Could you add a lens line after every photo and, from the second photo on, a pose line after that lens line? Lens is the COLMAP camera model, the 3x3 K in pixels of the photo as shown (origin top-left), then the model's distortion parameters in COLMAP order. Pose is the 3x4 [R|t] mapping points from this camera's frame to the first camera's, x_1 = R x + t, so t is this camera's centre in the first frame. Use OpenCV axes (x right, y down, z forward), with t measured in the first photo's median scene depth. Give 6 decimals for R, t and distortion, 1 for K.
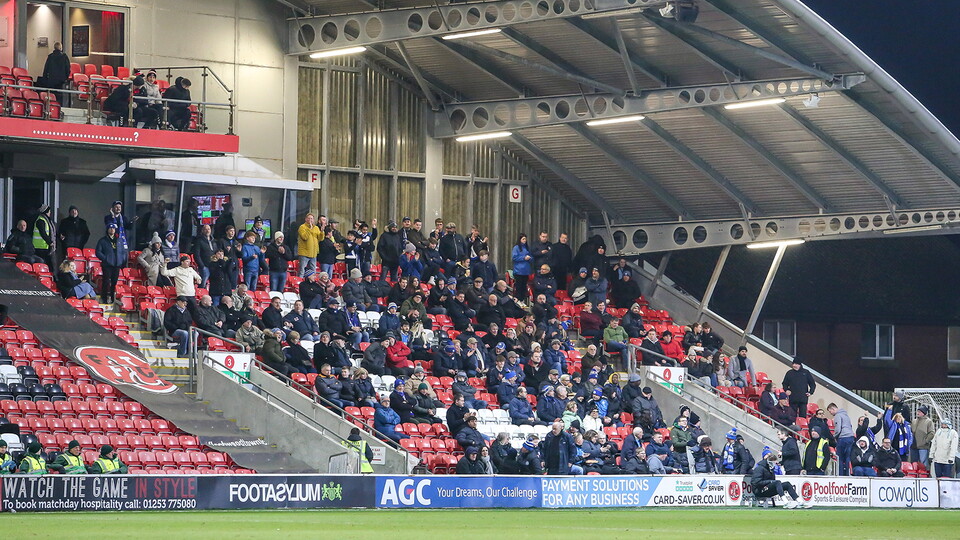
lens RADIAL K [[3036.1, 0, 480.0], [0, 3036.1, 270.0], [0, 0, 1]] dist [-0.611213, -1.201645]
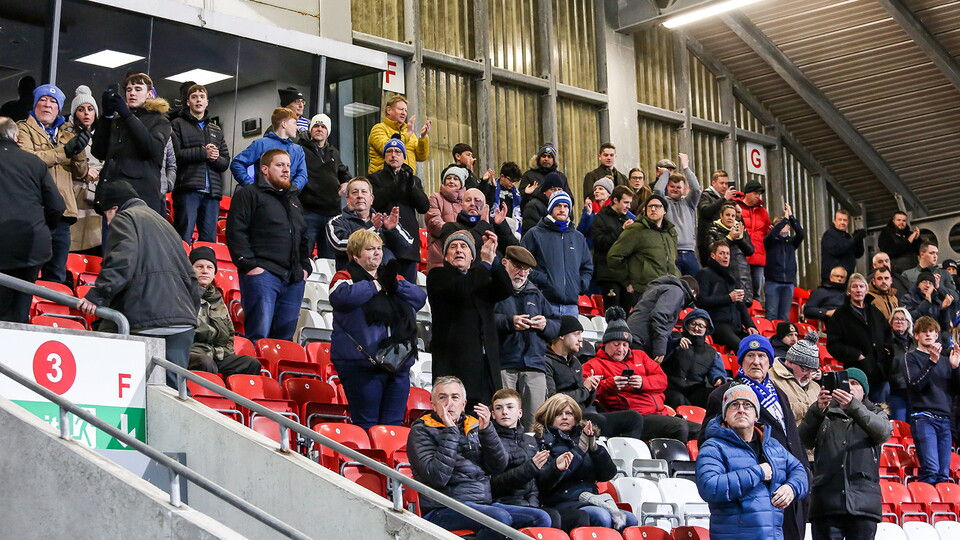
lens RADIAL K [[3036.1, 0, 480.0], [0, 3036.1, 270.0], [0, 0, 1]] dist [-0.611213, -1.201645]
pose [[0.998354, -0.048546, -0.030528, -0.025832], [0.046931, 0.997566, -0.051563, 0.024220], [0.032957, 0.050045, 0.998203, 0.492515]]
